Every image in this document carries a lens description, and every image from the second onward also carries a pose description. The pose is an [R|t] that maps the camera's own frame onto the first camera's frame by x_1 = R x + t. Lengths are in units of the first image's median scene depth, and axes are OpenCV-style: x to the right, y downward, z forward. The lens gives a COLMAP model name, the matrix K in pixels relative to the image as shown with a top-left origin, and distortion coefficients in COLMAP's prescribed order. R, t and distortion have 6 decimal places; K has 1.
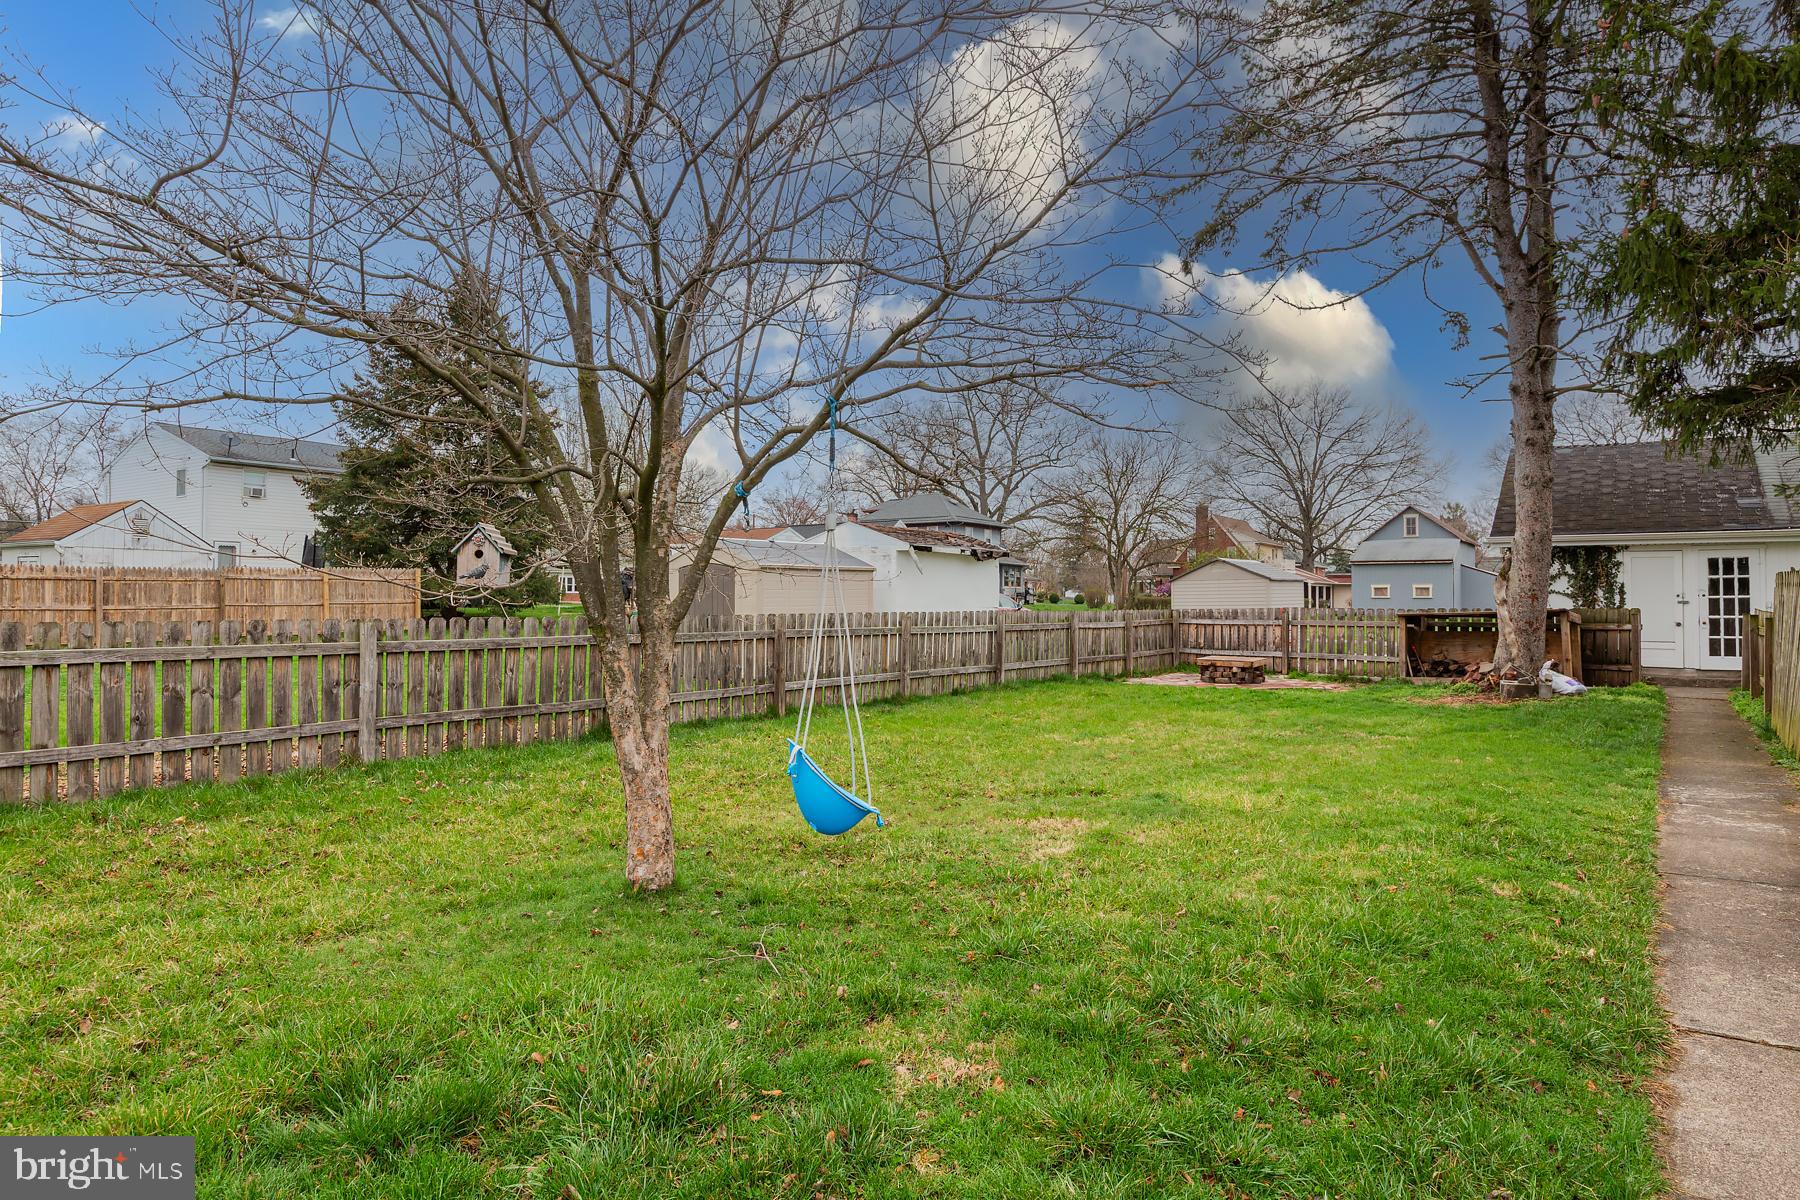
lens RADIAL K [[1073.3, 0, 906.7], [0, 1073.3, 590.8], [0, 0, 1]] dist [-0.002334, 0.001491]
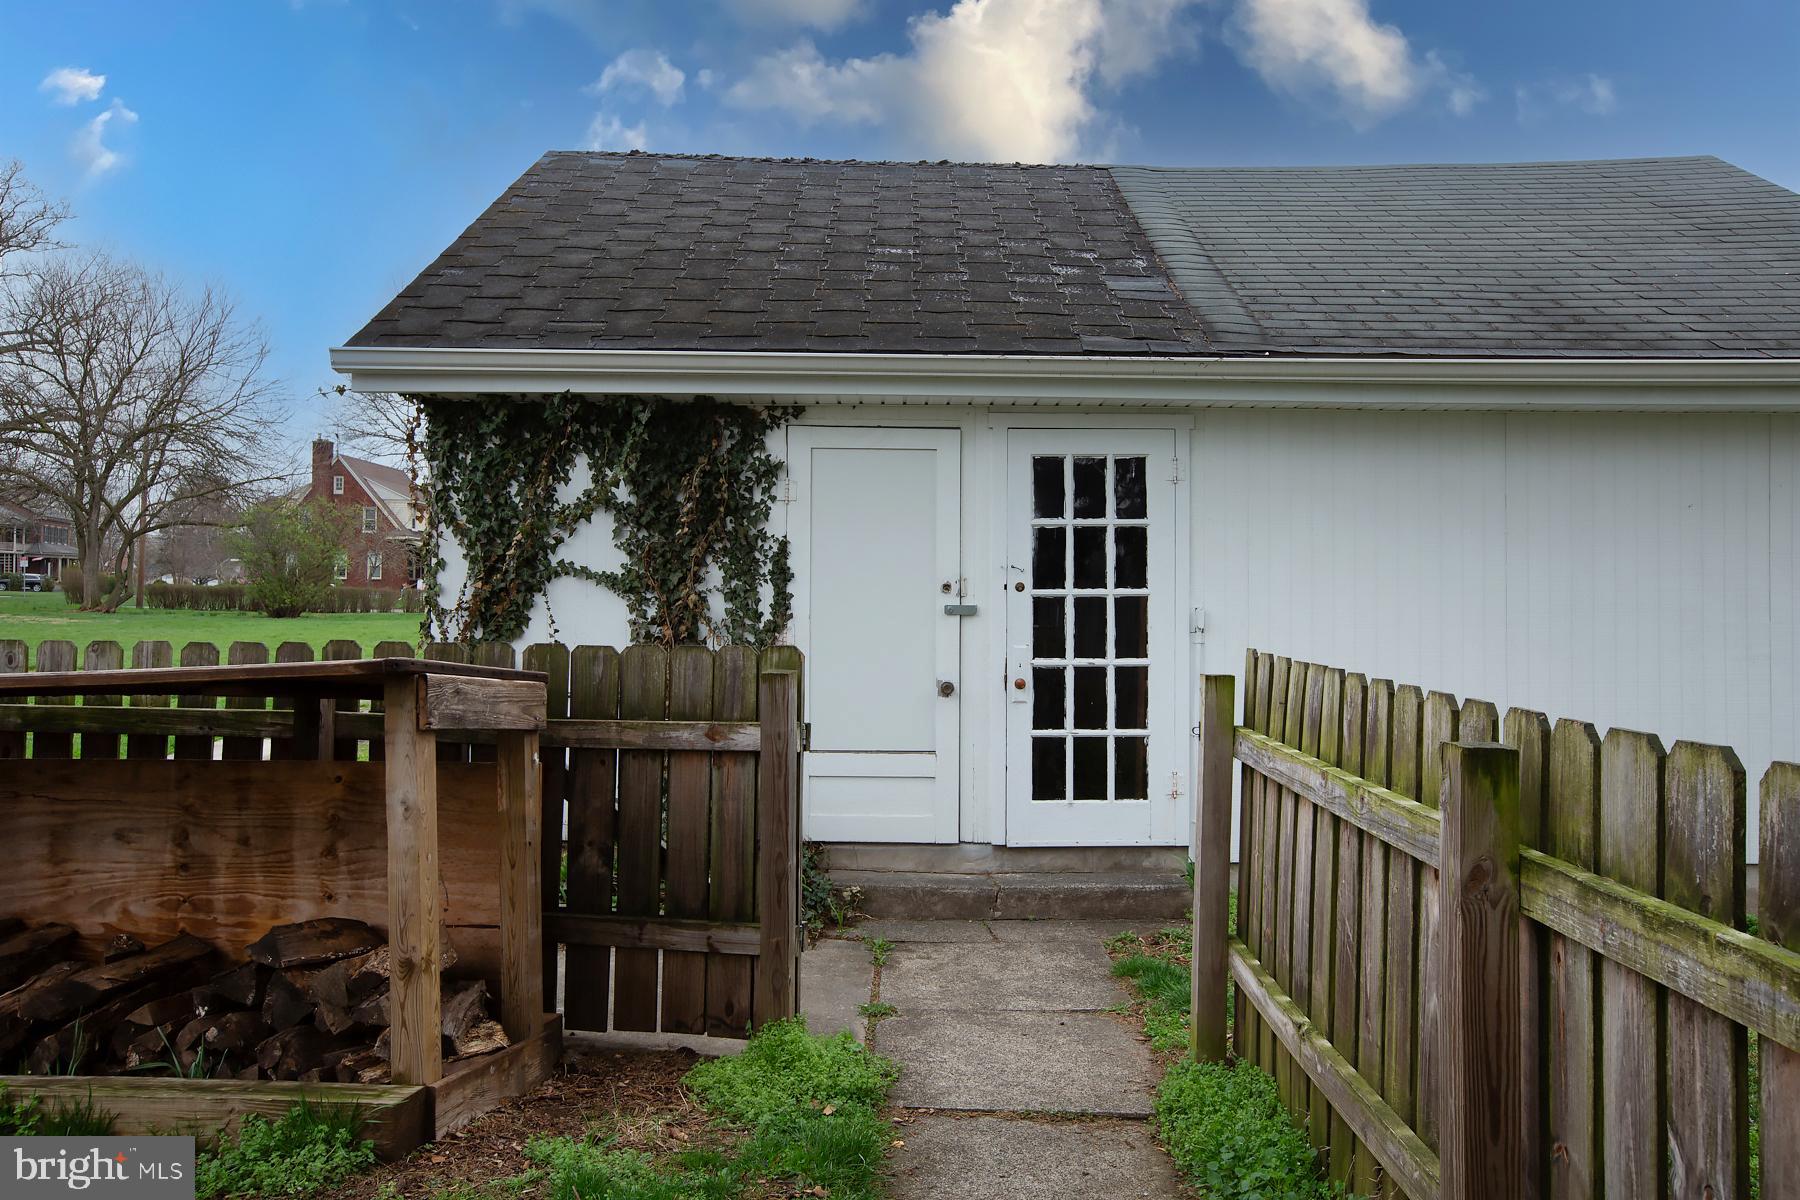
lens RADIAL K [[1377.8, 0, 896.4], [0, 1377.8, 586.7], [0, 0, 1]] dist [0.005050, 0.001523]
pose [[0.829369, 0.009971, 0.558612, 0.491436], [-0.013141, 0.999912, 0.001663, 0.003731], [-0.558546, -0.008720, 0.829427, 0.686574]]
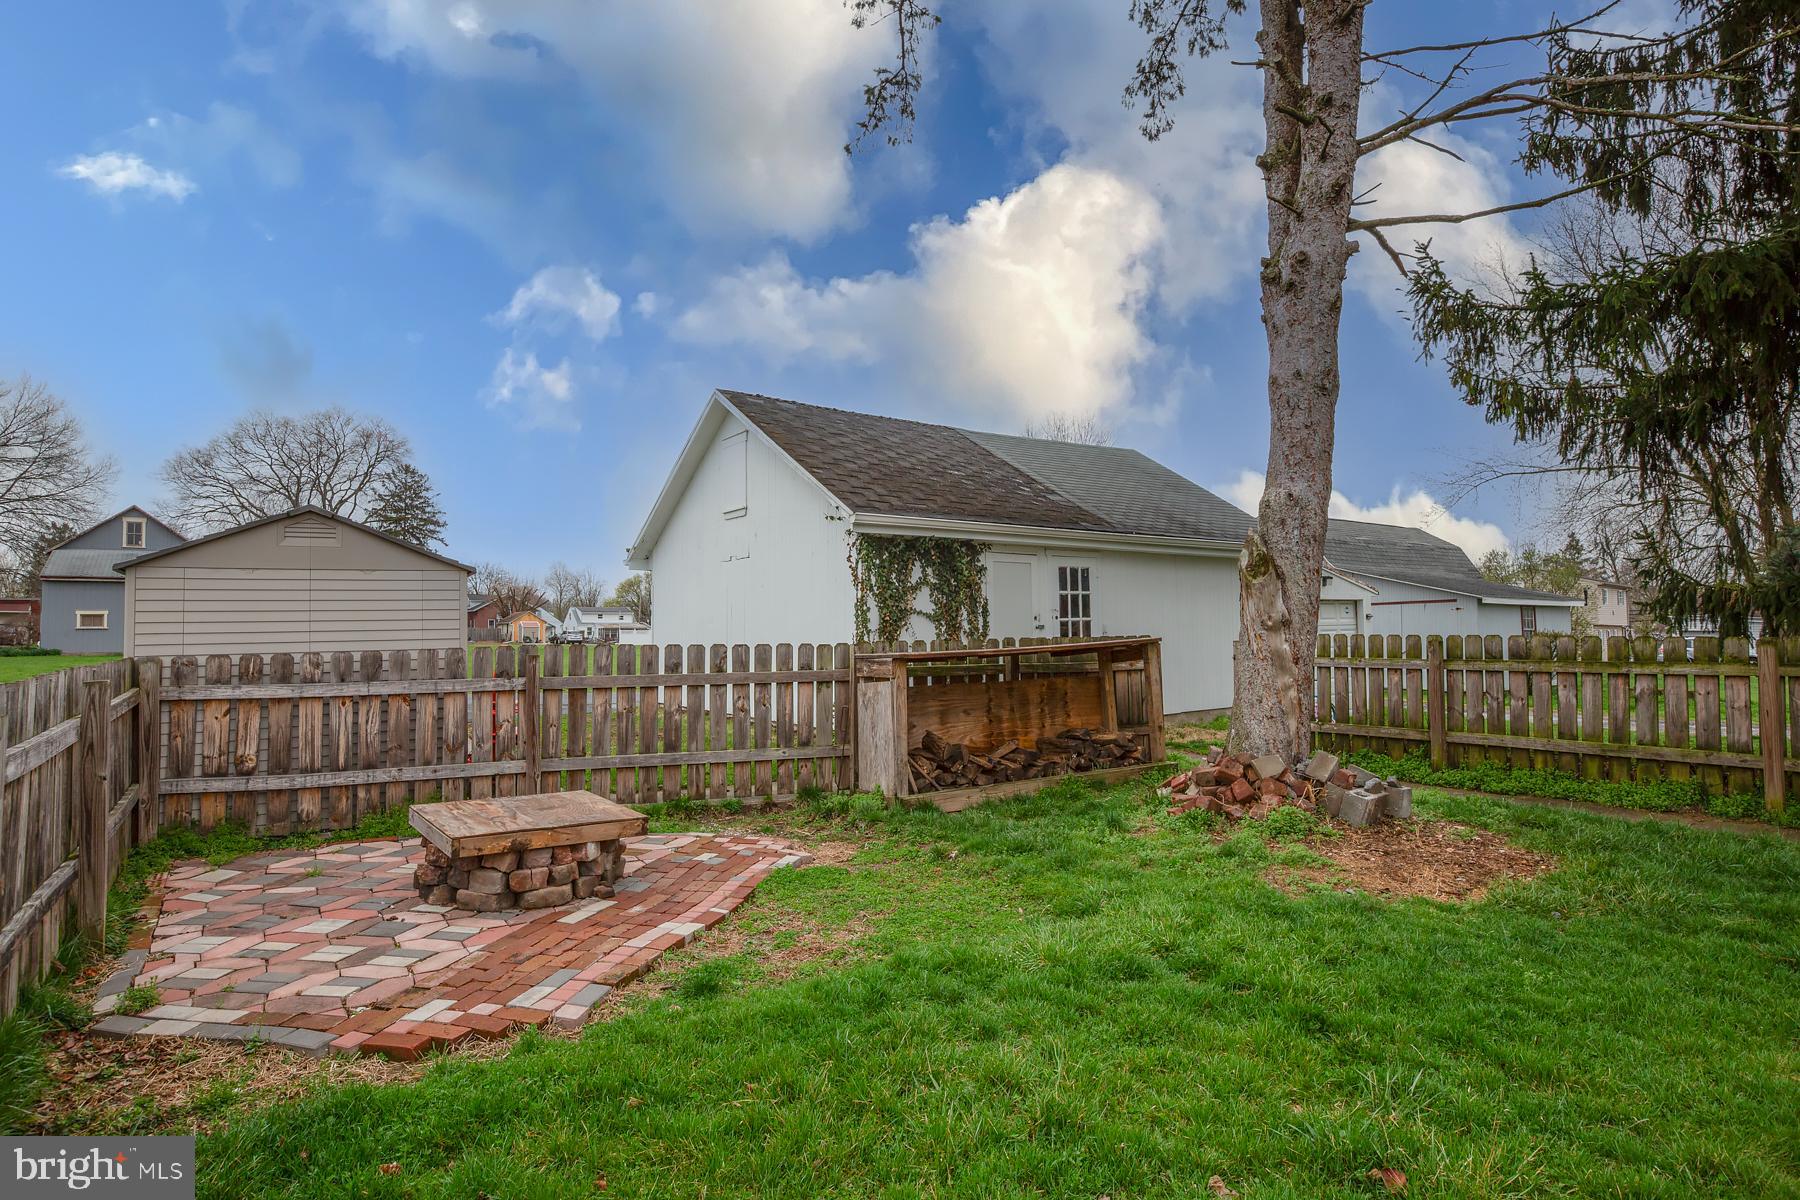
lens RADIAL K [[962.3, 0, 889.1], [0, 962.3, 613.1], [0, 0, 1]] dist [-0.002396, -0.000194]
pose [[0.355838, 0.010864, 0.934485, 0.080328], [-0.002271, 0.999940, -0.010760, 0.008298], [-0.934545, 0.001707, 0.355841, 0.837052]]
